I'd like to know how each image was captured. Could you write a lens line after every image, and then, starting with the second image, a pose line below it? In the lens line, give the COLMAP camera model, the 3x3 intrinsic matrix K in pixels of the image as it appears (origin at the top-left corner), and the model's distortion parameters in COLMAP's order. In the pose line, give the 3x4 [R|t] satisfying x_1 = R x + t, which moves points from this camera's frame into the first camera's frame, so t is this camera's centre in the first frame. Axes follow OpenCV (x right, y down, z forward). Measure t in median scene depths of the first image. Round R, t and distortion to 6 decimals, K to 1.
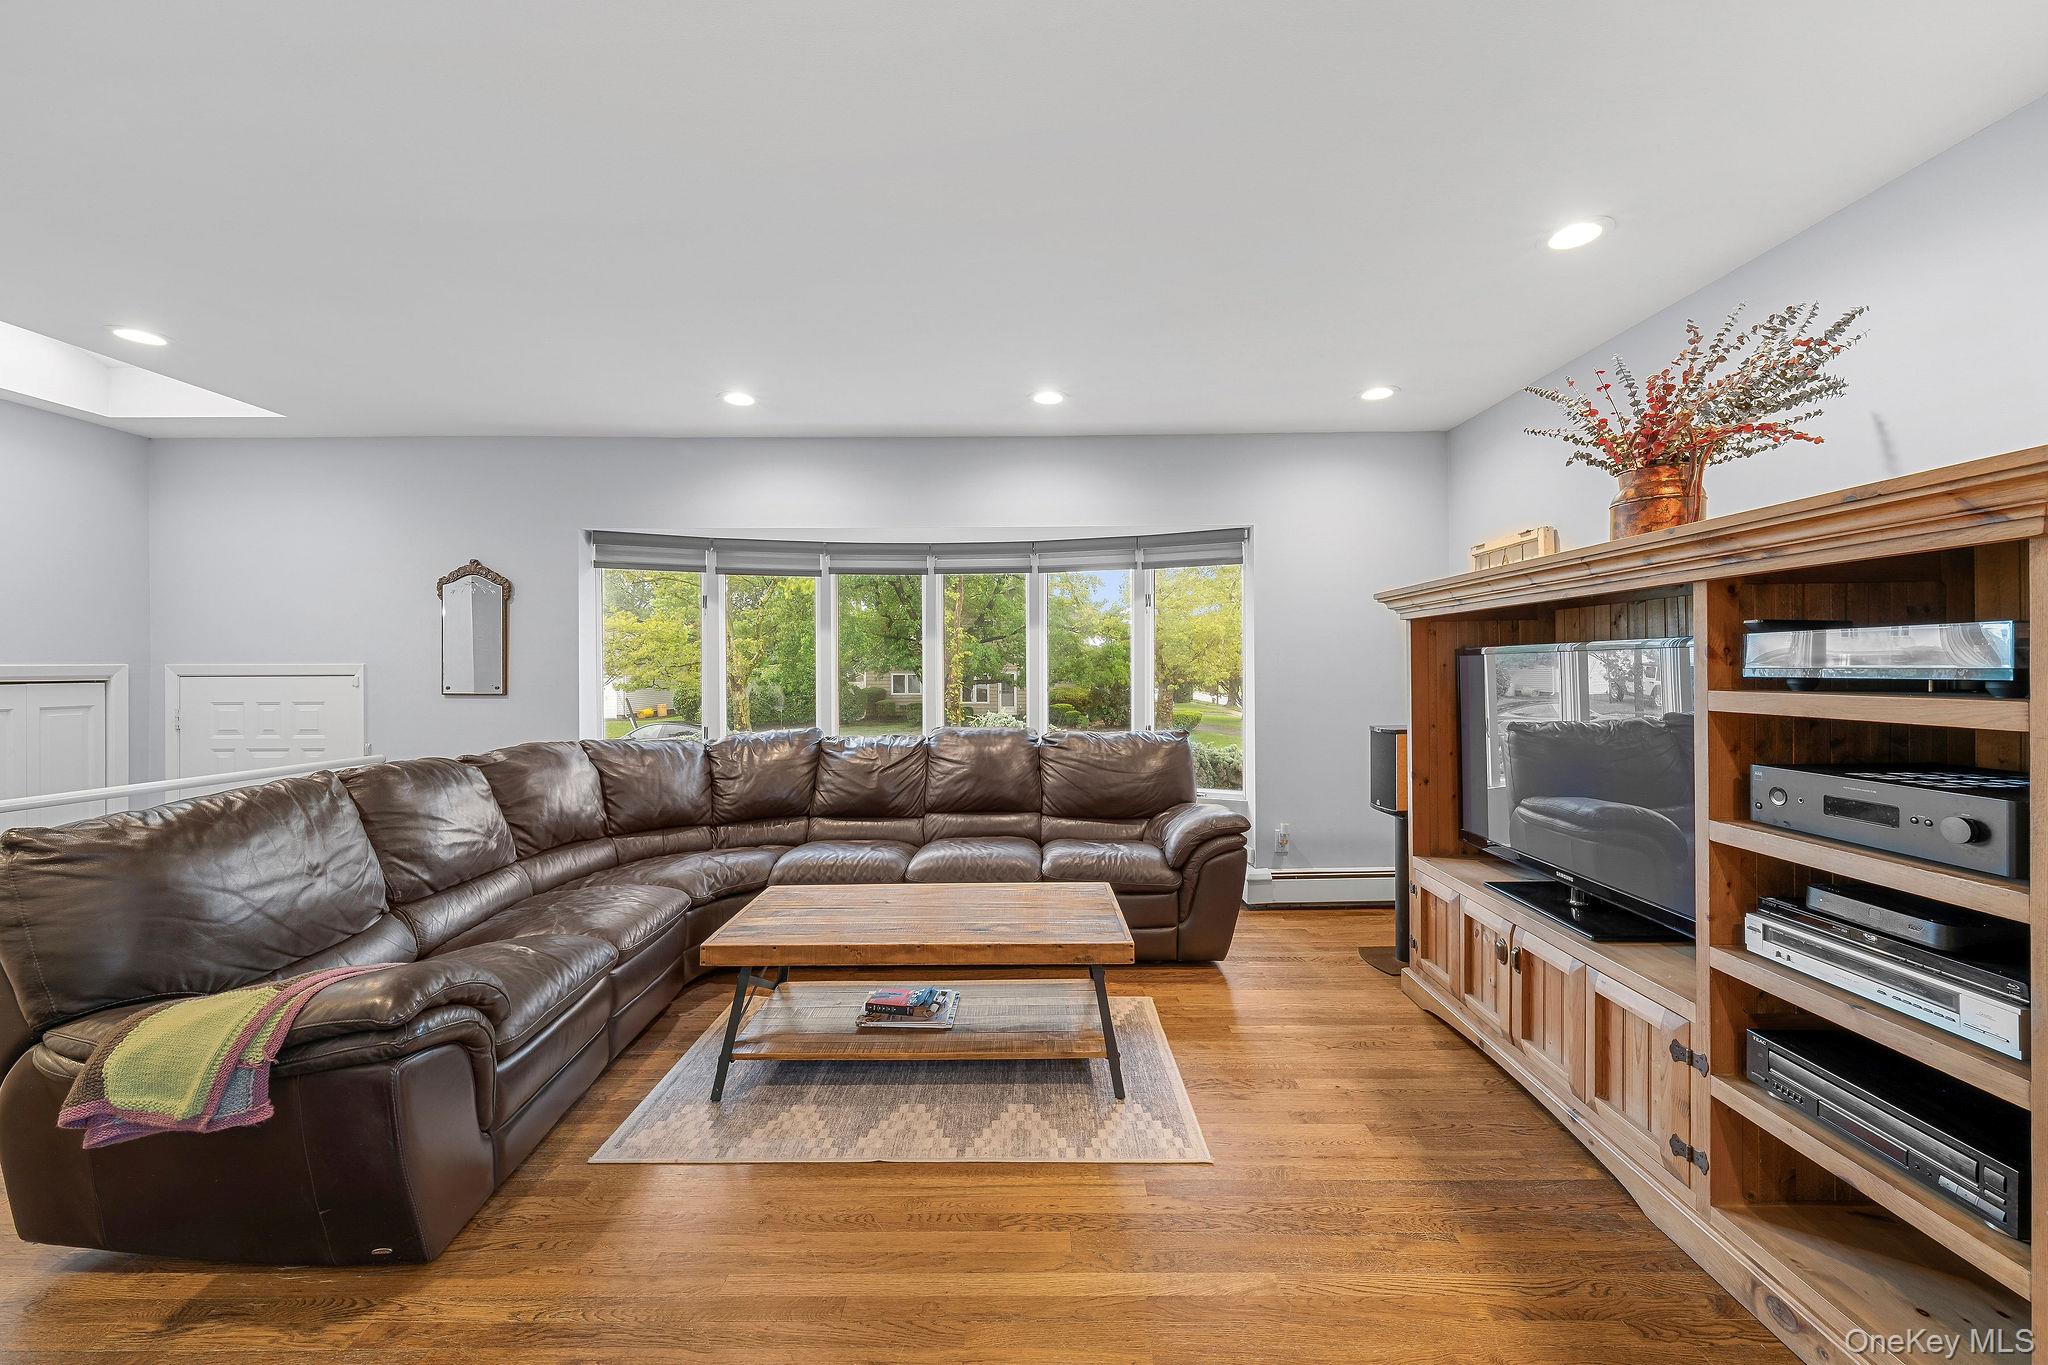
lens RADIAL K [[768.6, 0, 1023.2], [0, 768.6, 676.3], [0, 0, 1]] dist [-0.000679, -0.000135]
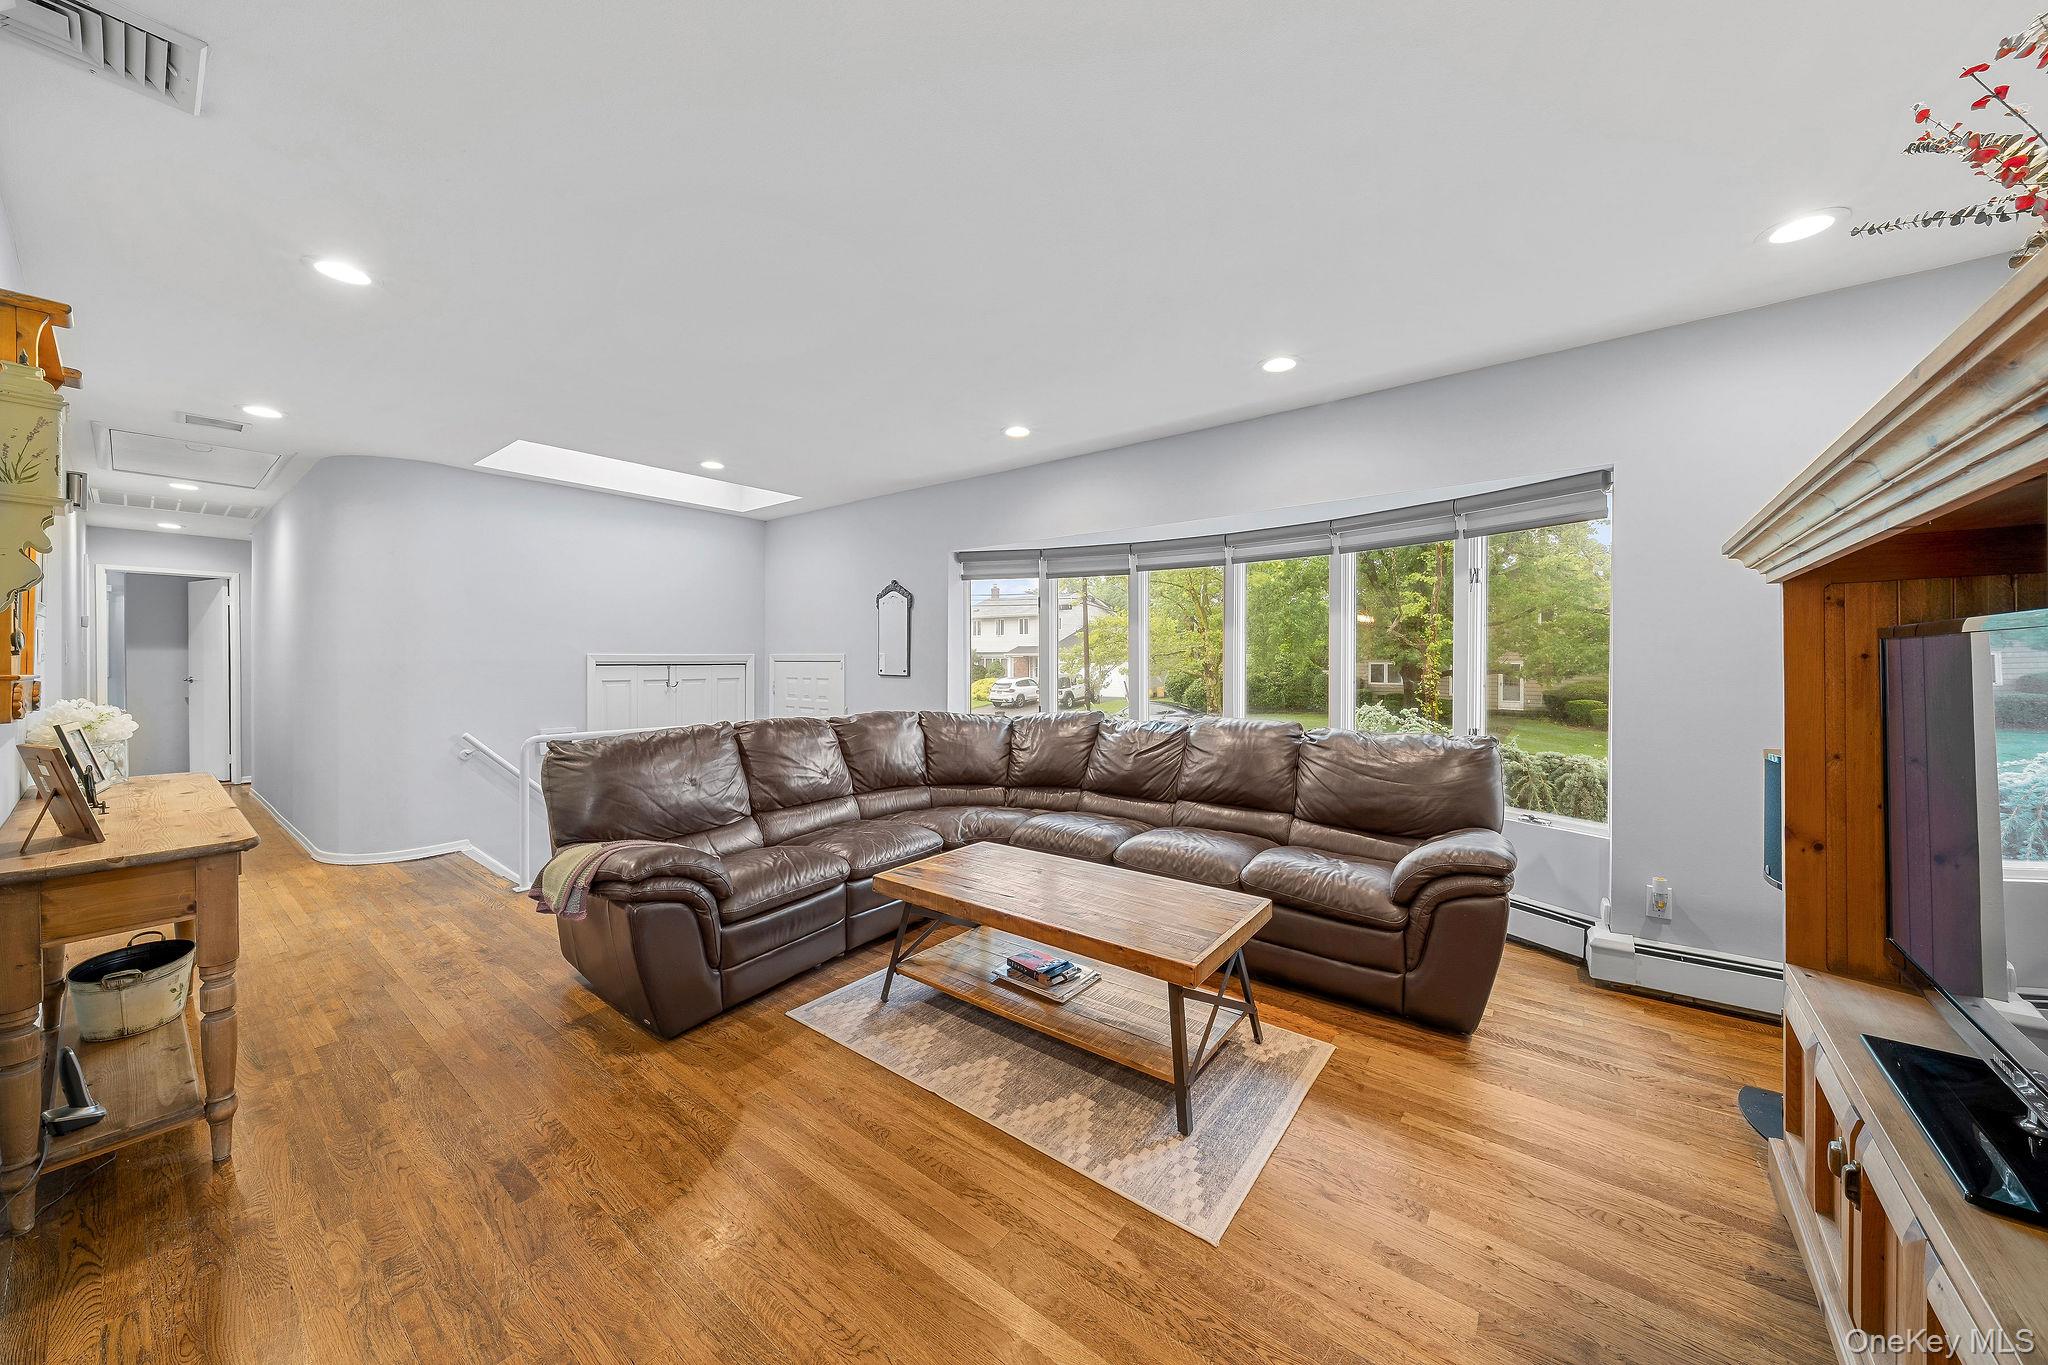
lens RADIAL K [[699.7, 0, 1026.6], [0, 699.7, 664.5], [0, 0, 1]] dist [-0.003254, 0.000229]
pose [[0.790342, 0.008531, -0.612607, 0.370398], [-0.008012, 0.999961, 0.003589, -0.004525], [0.612614, 0.002072, 0.790380, 0.181138]]
